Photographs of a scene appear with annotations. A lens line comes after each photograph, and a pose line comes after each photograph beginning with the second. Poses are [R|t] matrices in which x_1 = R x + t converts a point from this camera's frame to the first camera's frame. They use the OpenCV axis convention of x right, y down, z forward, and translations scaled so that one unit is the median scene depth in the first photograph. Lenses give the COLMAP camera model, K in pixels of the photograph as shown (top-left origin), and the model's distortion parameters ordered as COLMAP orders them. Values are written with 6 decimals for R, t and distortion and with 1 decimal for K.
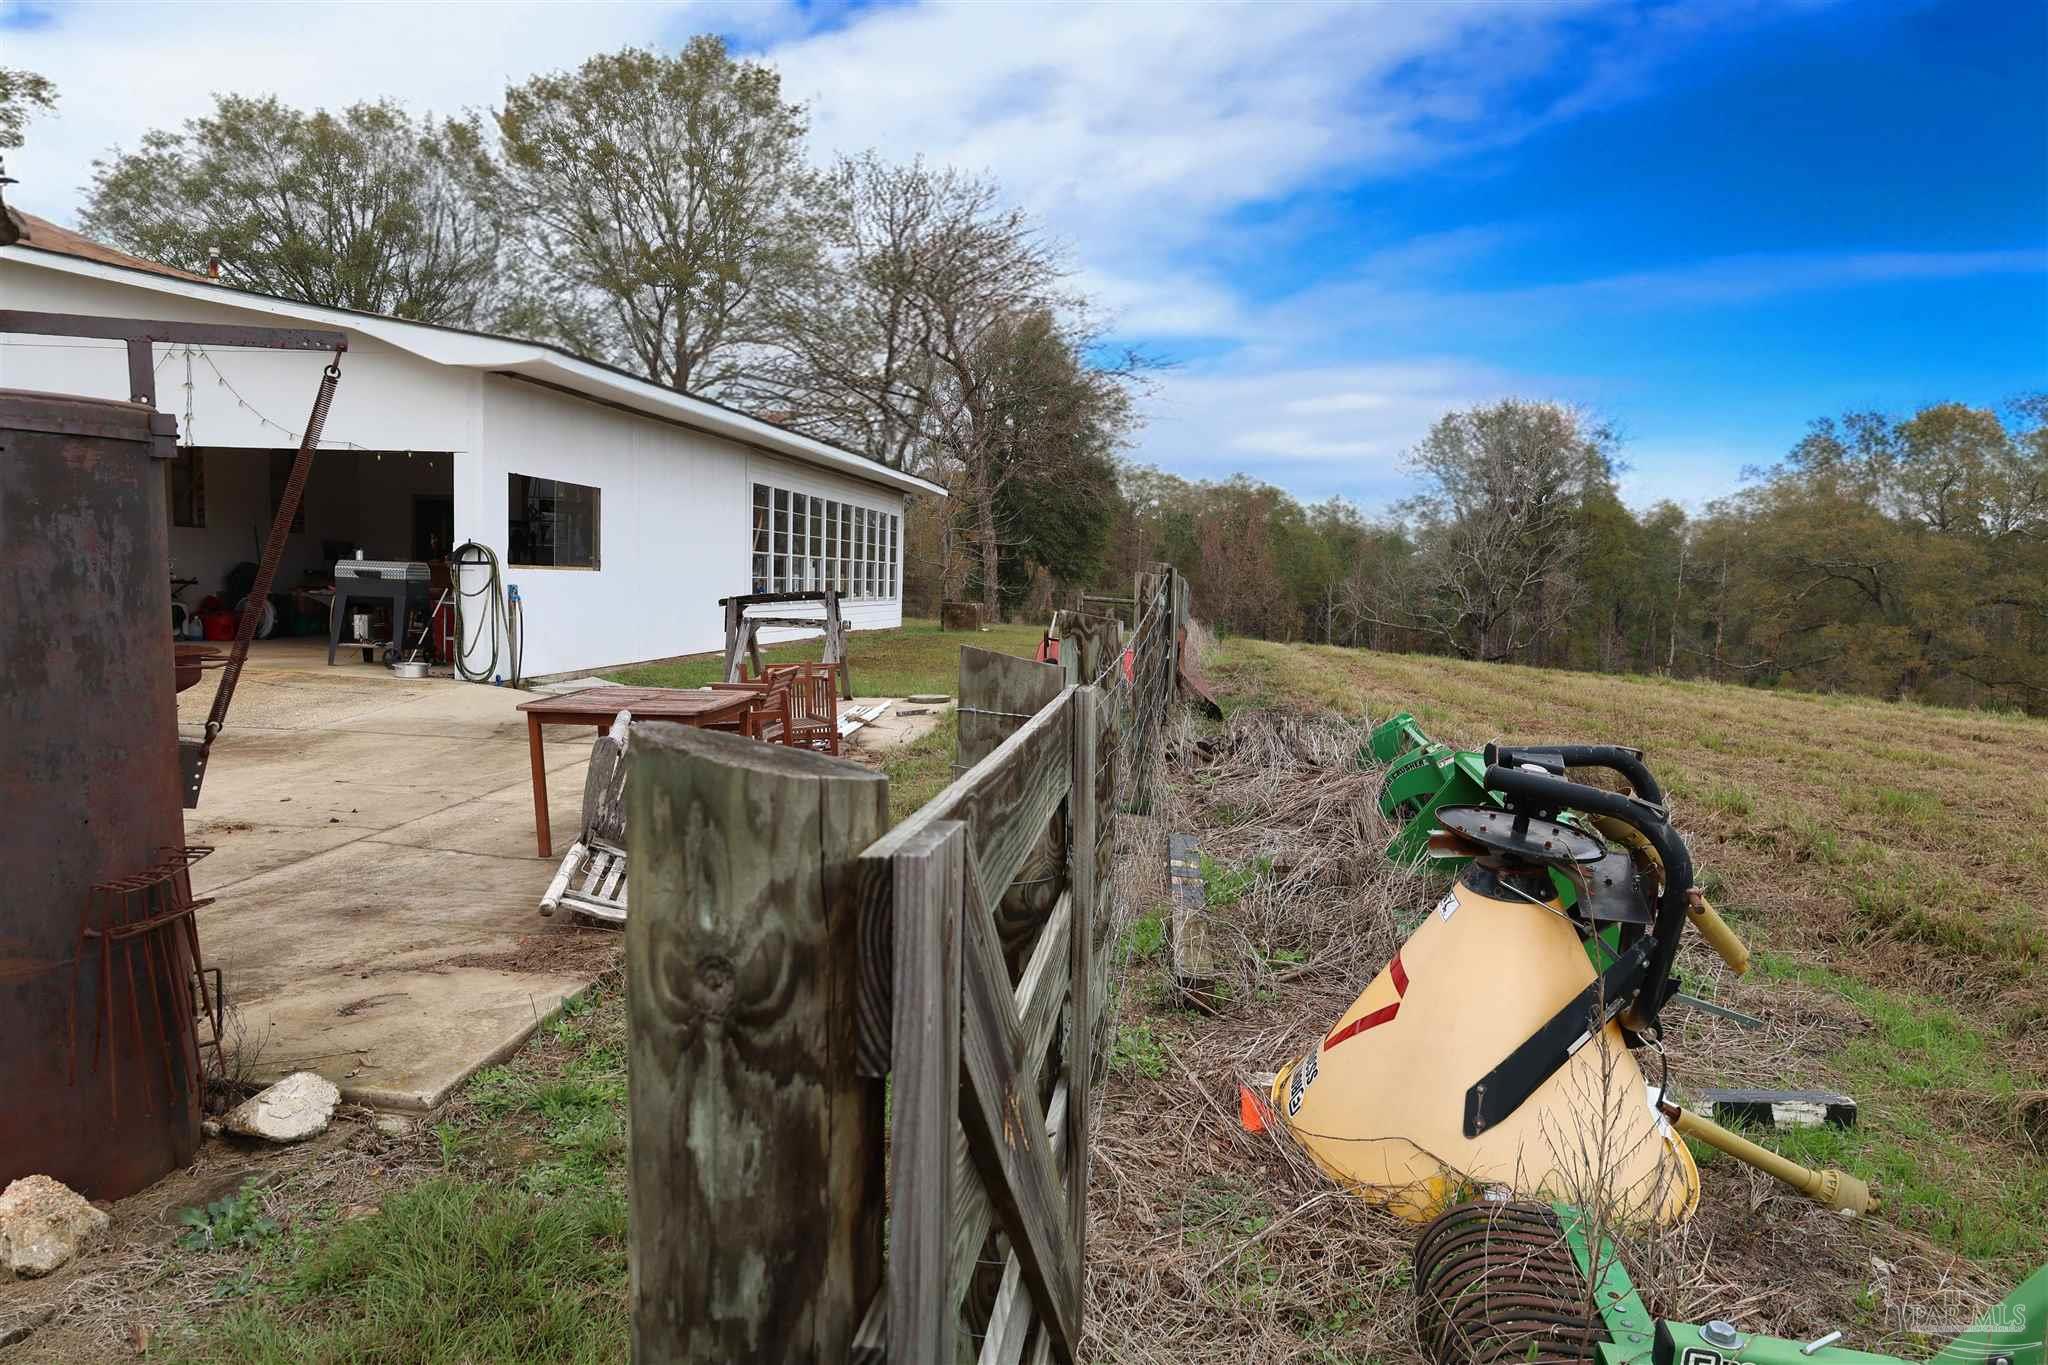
lens RADIAL K [[1341.7, 0, 1021.9], [0, 1341.7, 671.3], [0, 0, 1]] dist [0.004712, 0.000357]
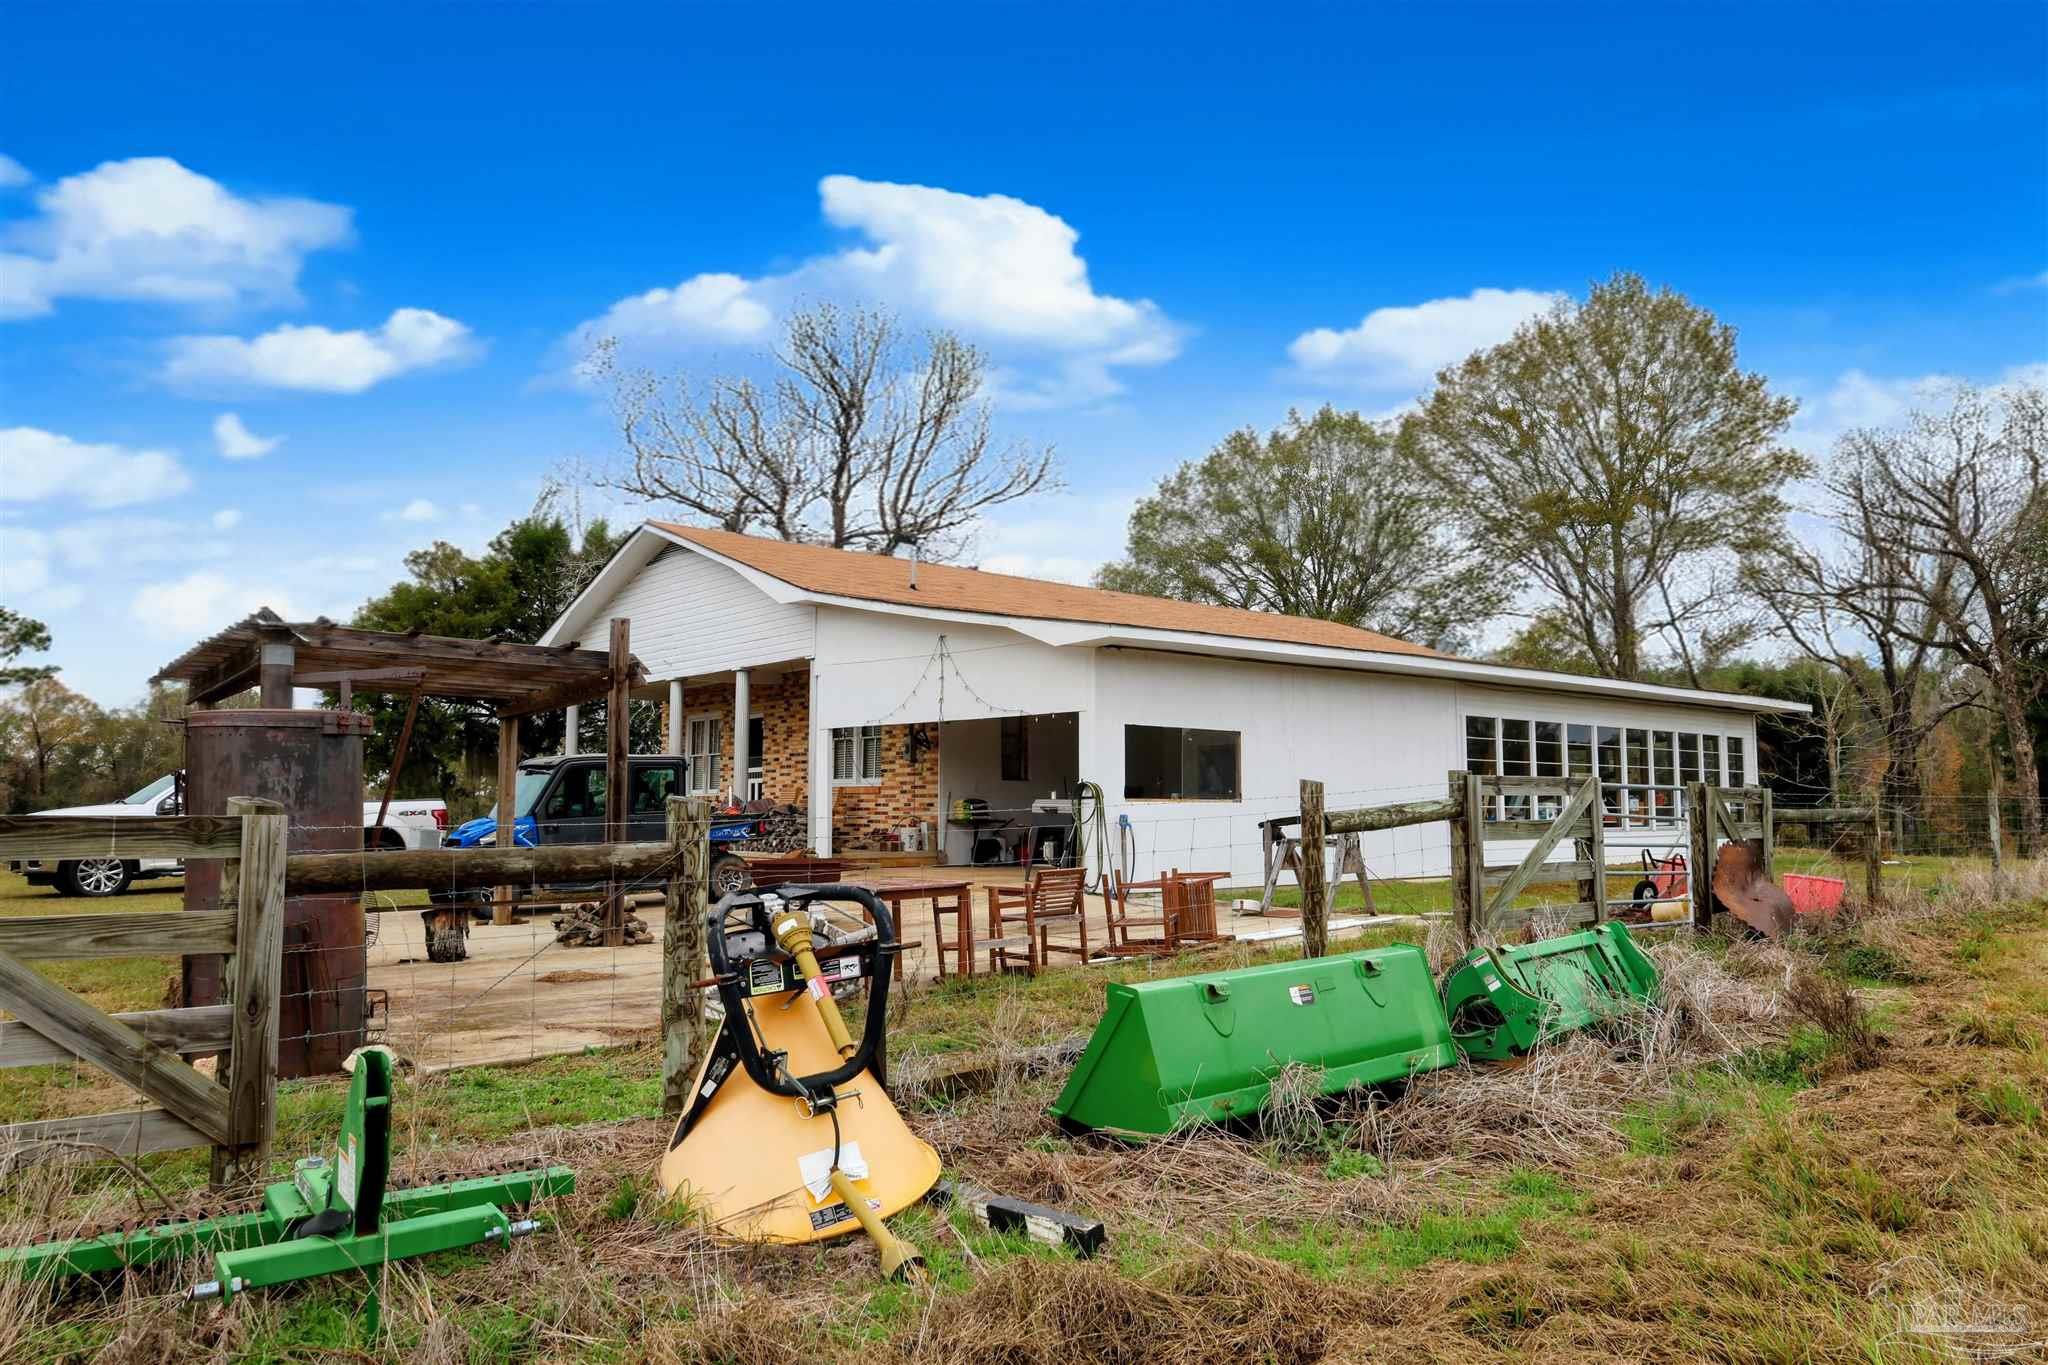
lens RADIAL K [[1341.7, 0, 1015.7], [0, 1341.7, 693.4], [0, 0, 1]] dist [0.004712, 0.000357]
pose [[0.739210, -0.082875, -0.668357, 0.360806], [-0.029369, 0.987489, -0.154929, 0.017849], [0.672834, 0.134154, 0.727528, 0.033276]]
